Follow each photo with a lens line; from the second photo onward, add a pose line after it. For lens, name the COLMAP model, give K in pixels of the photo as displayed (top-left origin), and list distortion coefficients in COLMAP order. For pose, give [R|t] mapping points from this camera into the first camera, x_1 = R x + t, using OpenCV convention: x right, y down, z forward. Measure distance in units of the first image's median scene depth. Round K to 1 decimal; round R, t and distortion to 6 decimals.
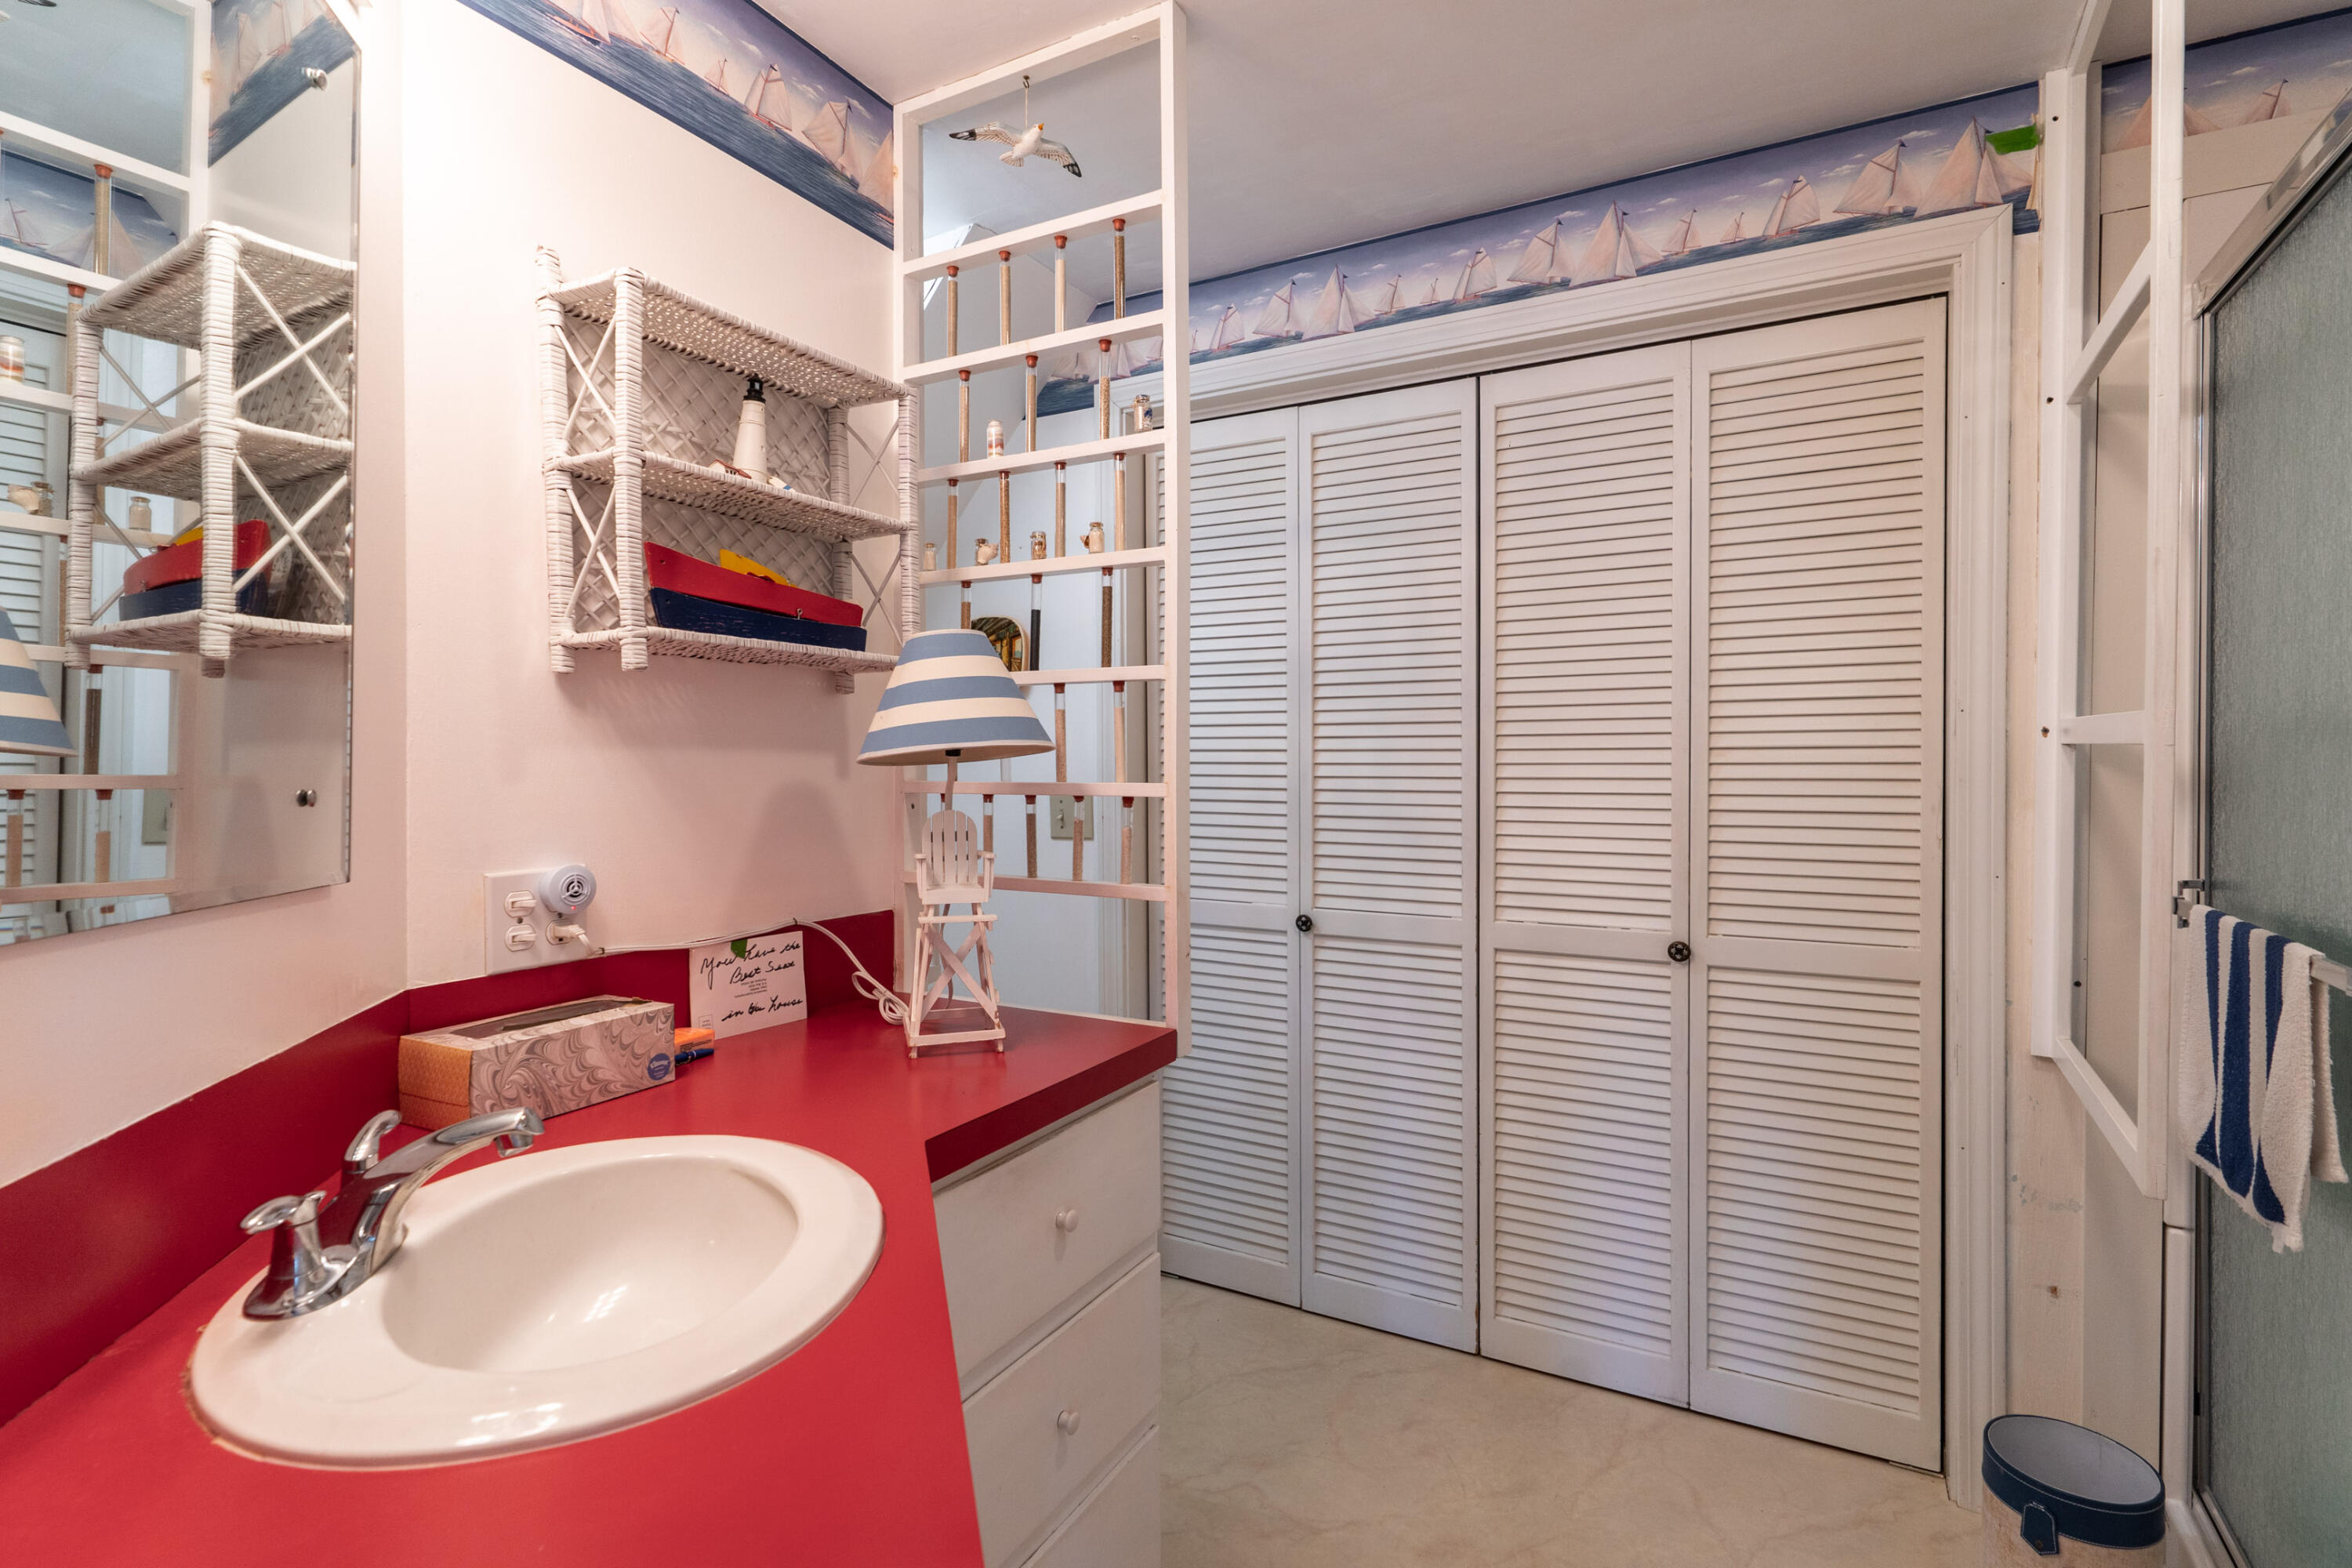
lens RADIAL K [[1041.3, 0, 1178.5], [0, 1041.3, 771.8], [0, 0, 1]] dist [-0.000912, 0.000406]
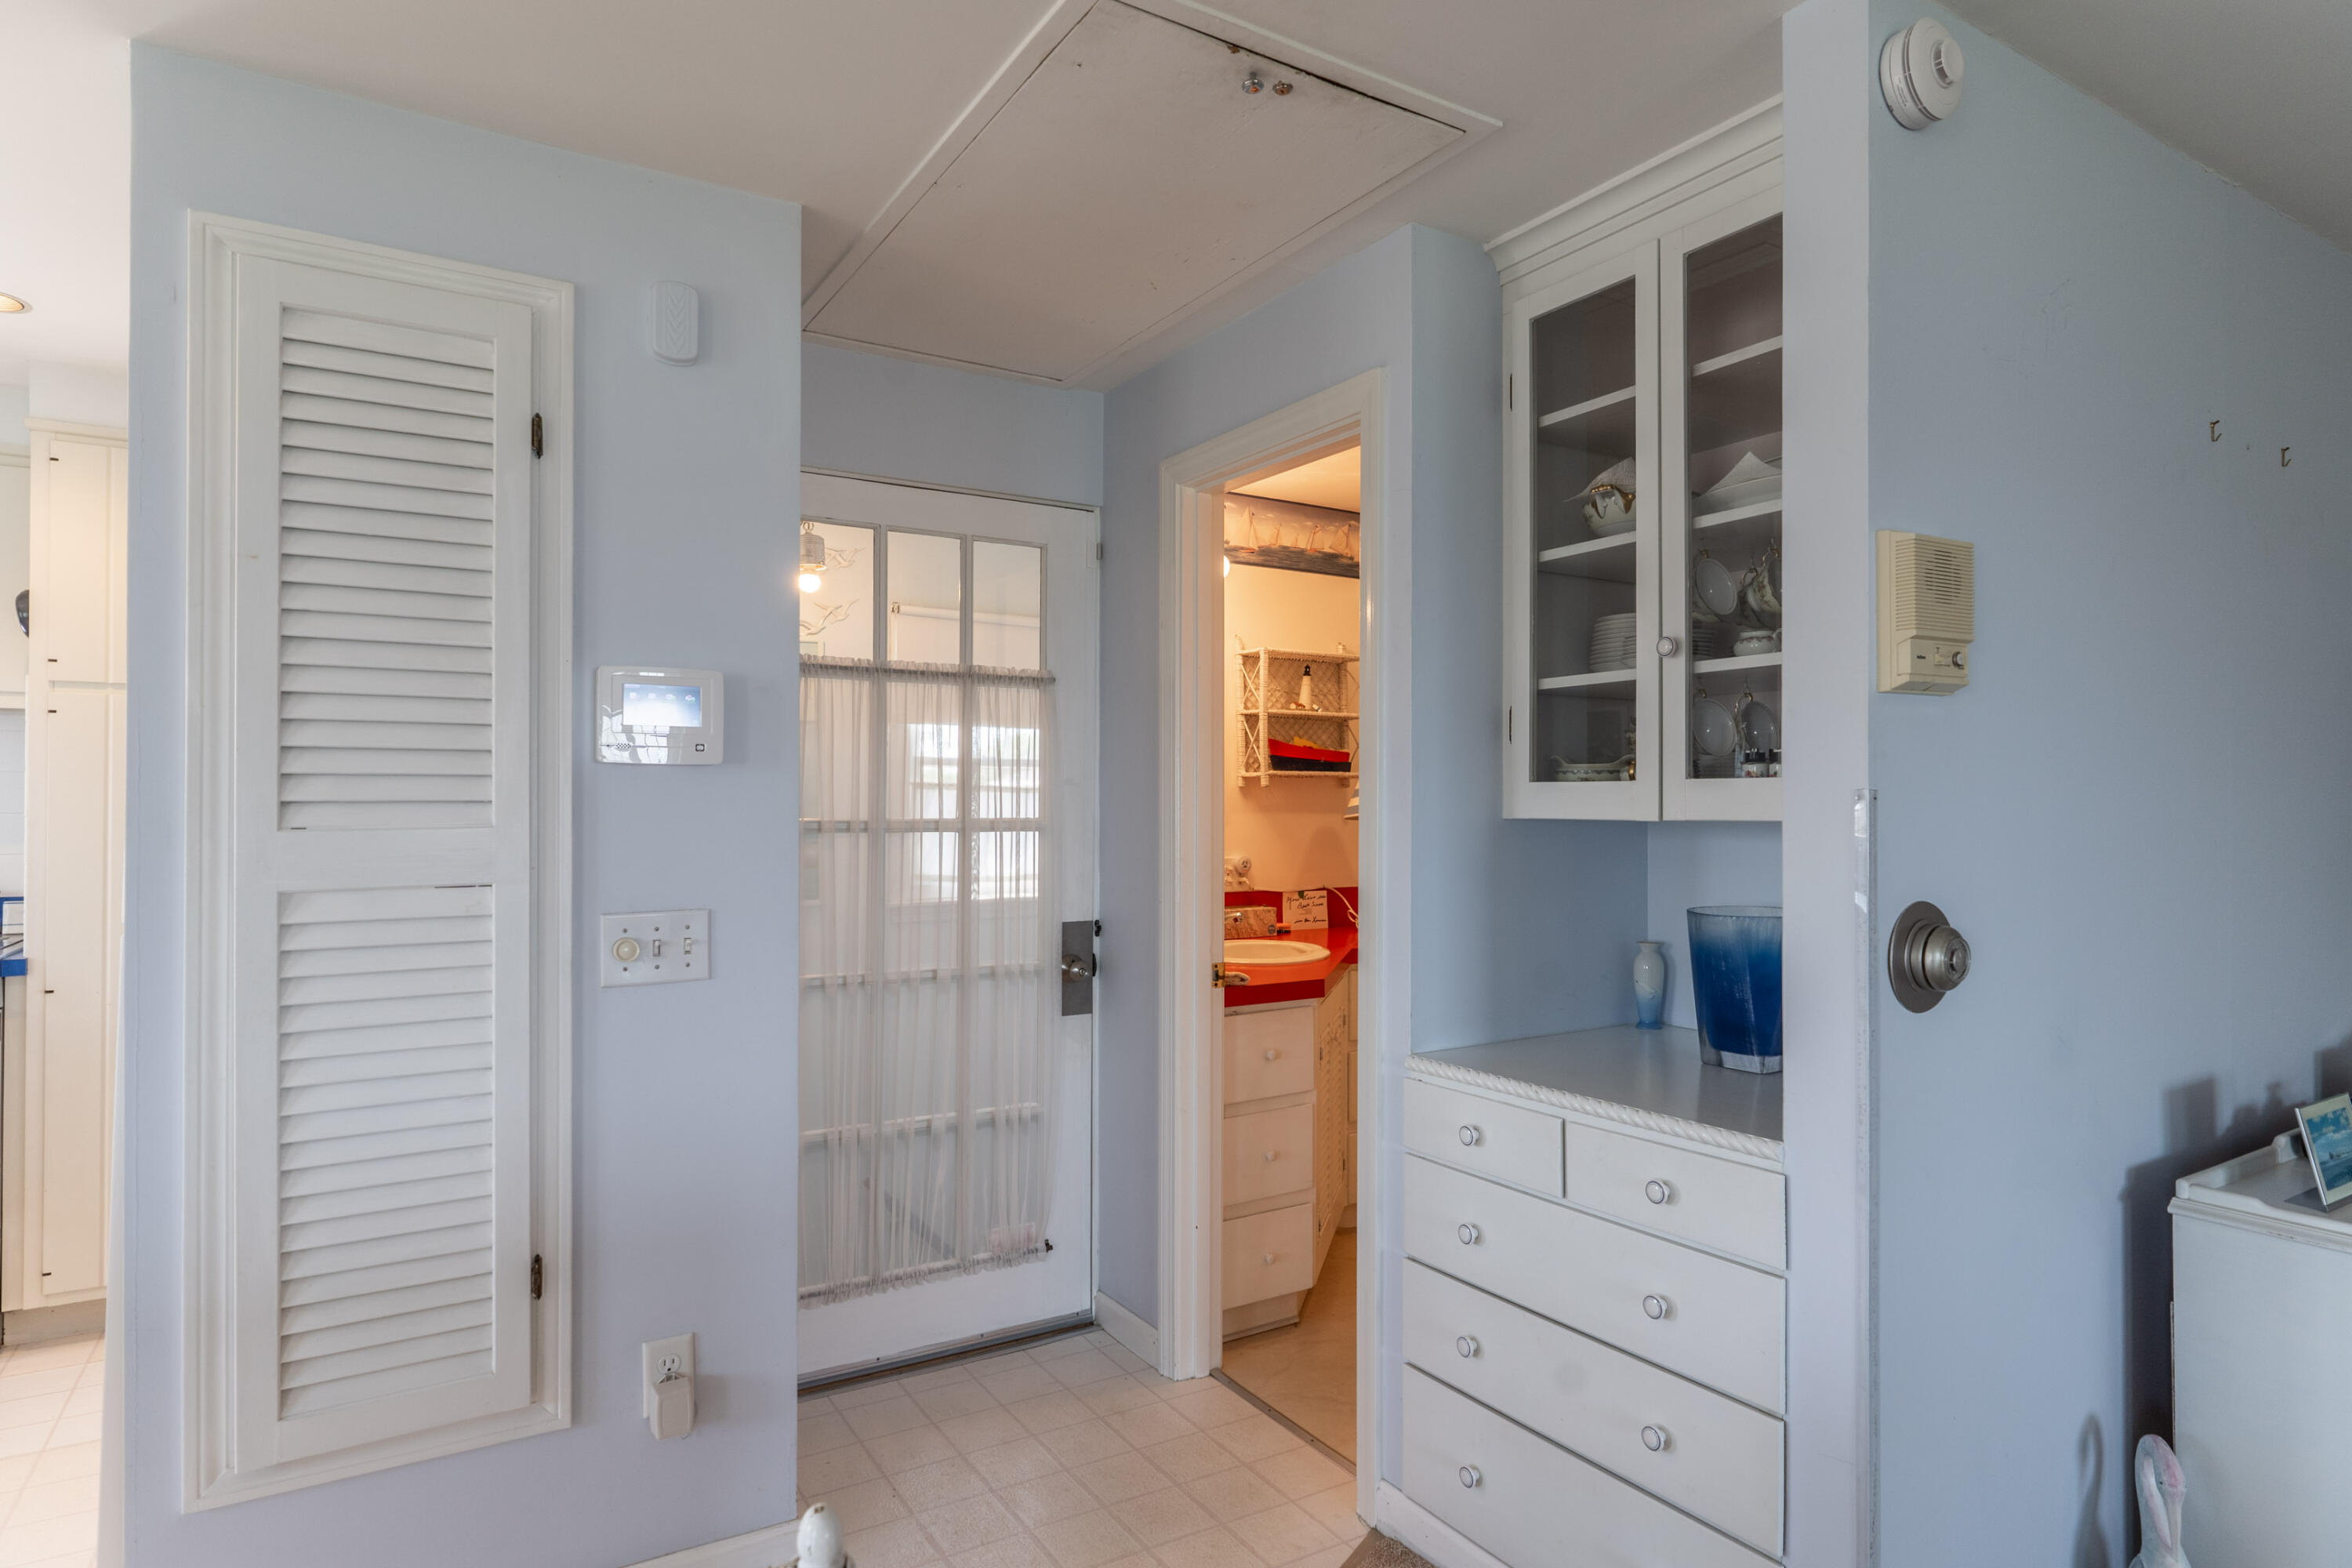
lens RADIAL K [[1270.3, 0, 1170.0], [0, 1270.3, 772.6], [0, 0, 1]] dist [-0.036030, -0.000811]
pose [[0.859043, -0.004897, -0.511880, 0.941336], [-0.008692, 0.999671, -0.024150, -0.047750], [0.511830, 0.025195, 0.858717, -1.931593]]
